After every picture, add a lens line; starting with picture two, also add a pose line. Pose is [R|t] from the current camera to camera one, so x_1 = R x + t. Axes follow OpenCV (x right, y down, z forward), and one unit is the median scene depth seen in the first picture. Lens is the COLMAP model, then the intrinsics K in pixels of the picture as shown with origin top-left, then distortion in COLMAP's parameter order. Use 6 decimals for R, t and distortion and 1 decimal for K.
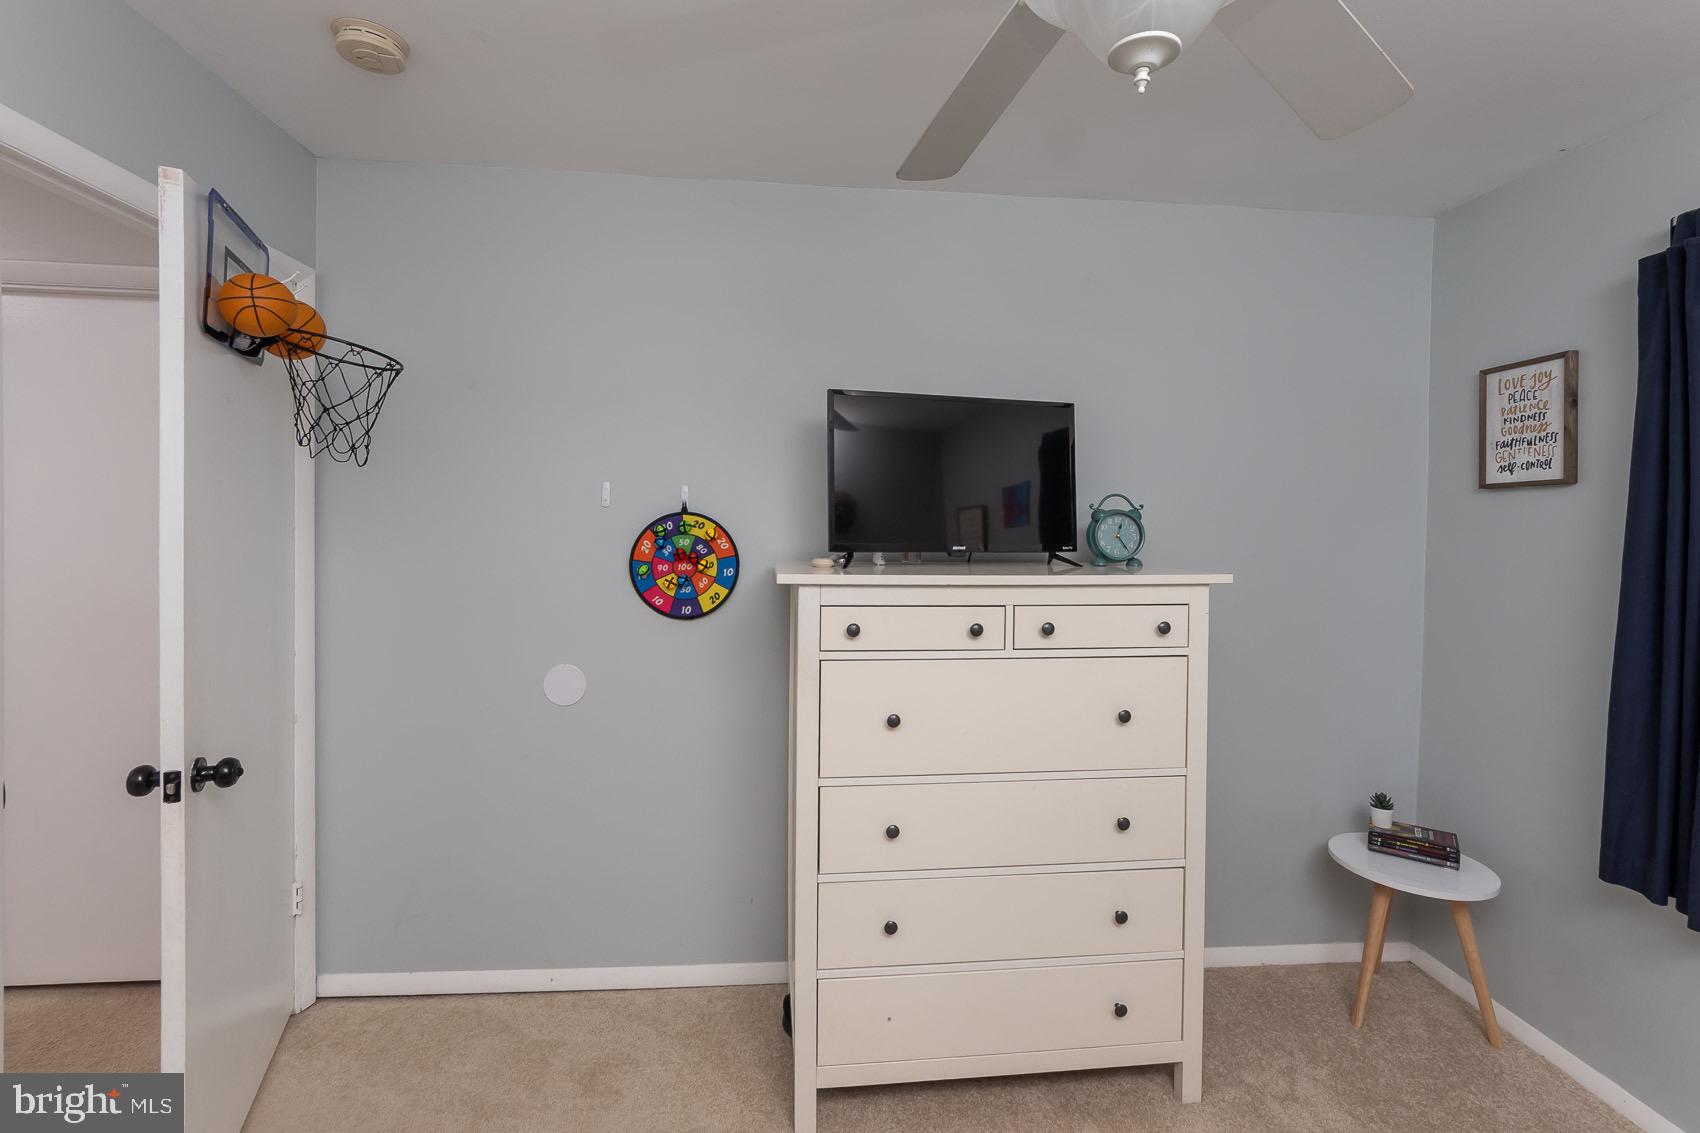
lens RADIAL K [[737.6, 0, 851.3], [0, 737.6, 524.4], [0, 0, 1]] dist [0.000228, 0.000344]
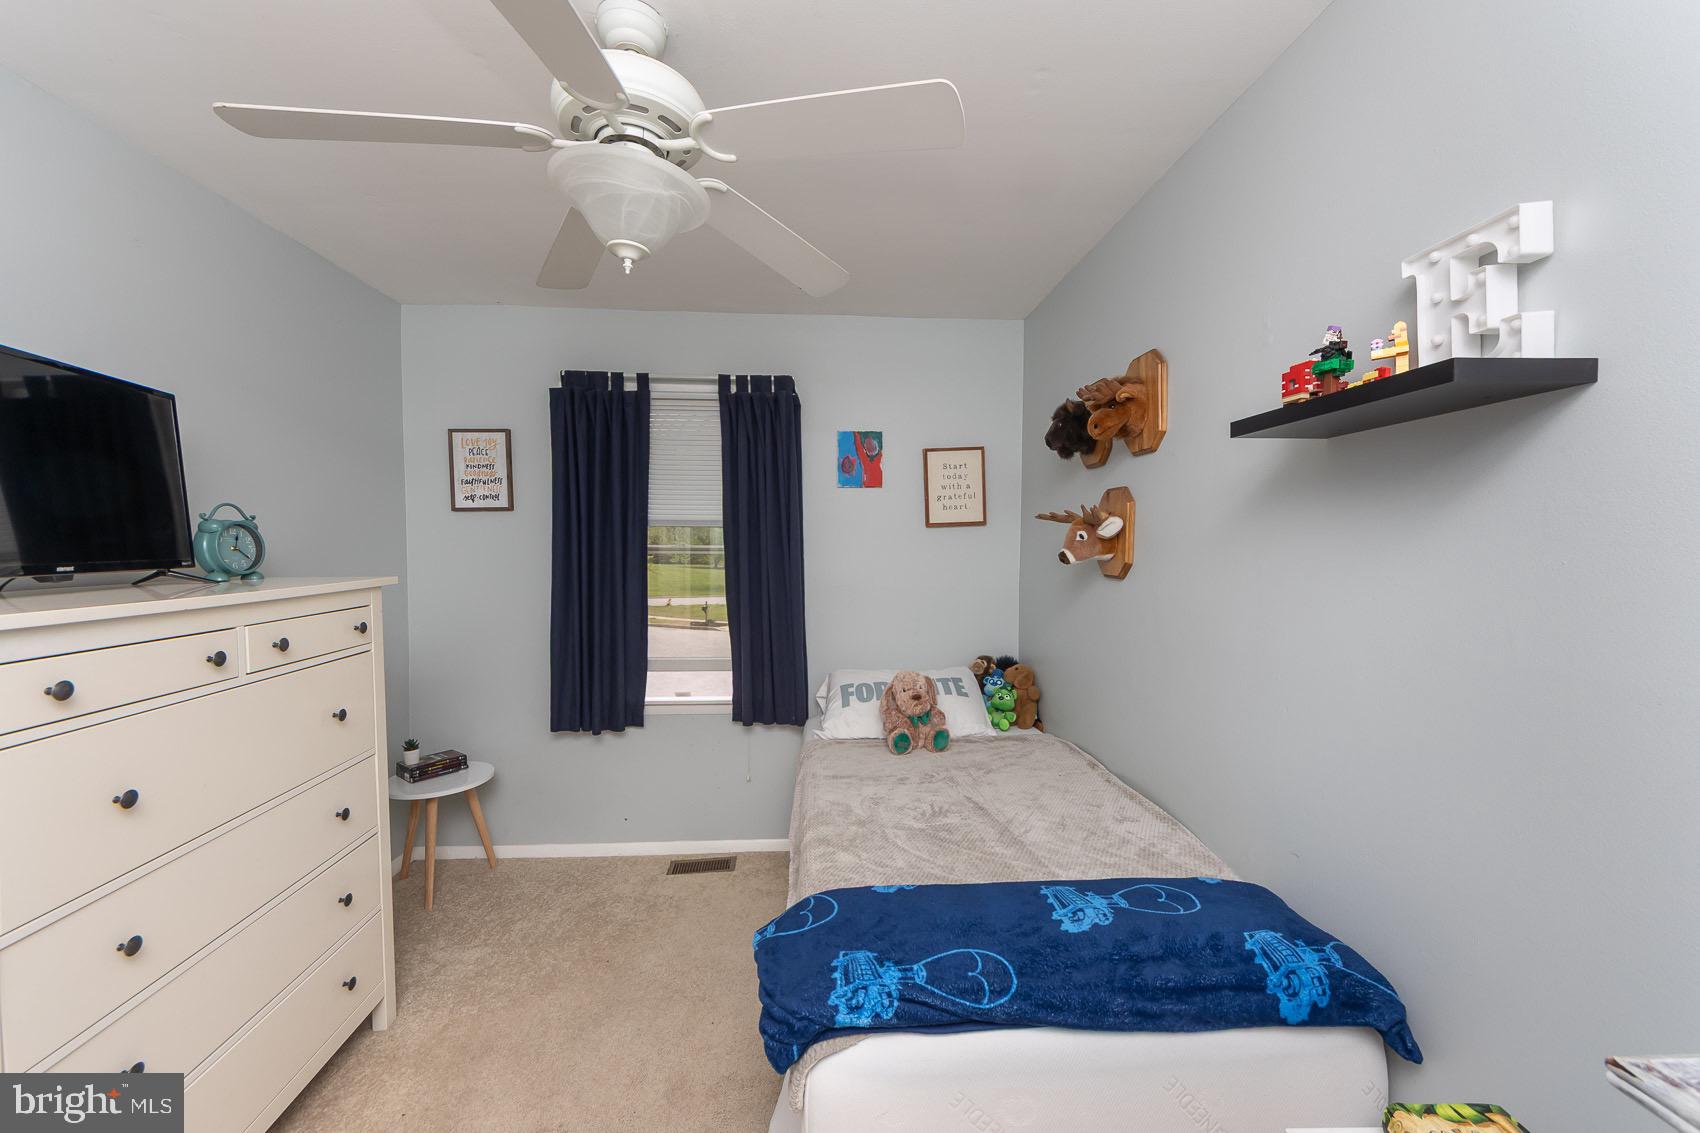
lens RADIAL K [[669.8, 0, 844.4], [0, 669.8, 550.8], [0, 0, 1]] dist [0.000844, 0.000010]
pose [[0.017795, -0.024955, 0.999530, -0.479130], [0.005858, 0.999674, 0.024854, 0.002684], [-0.999825, 0.005413, 0.017935, 0.211828]]
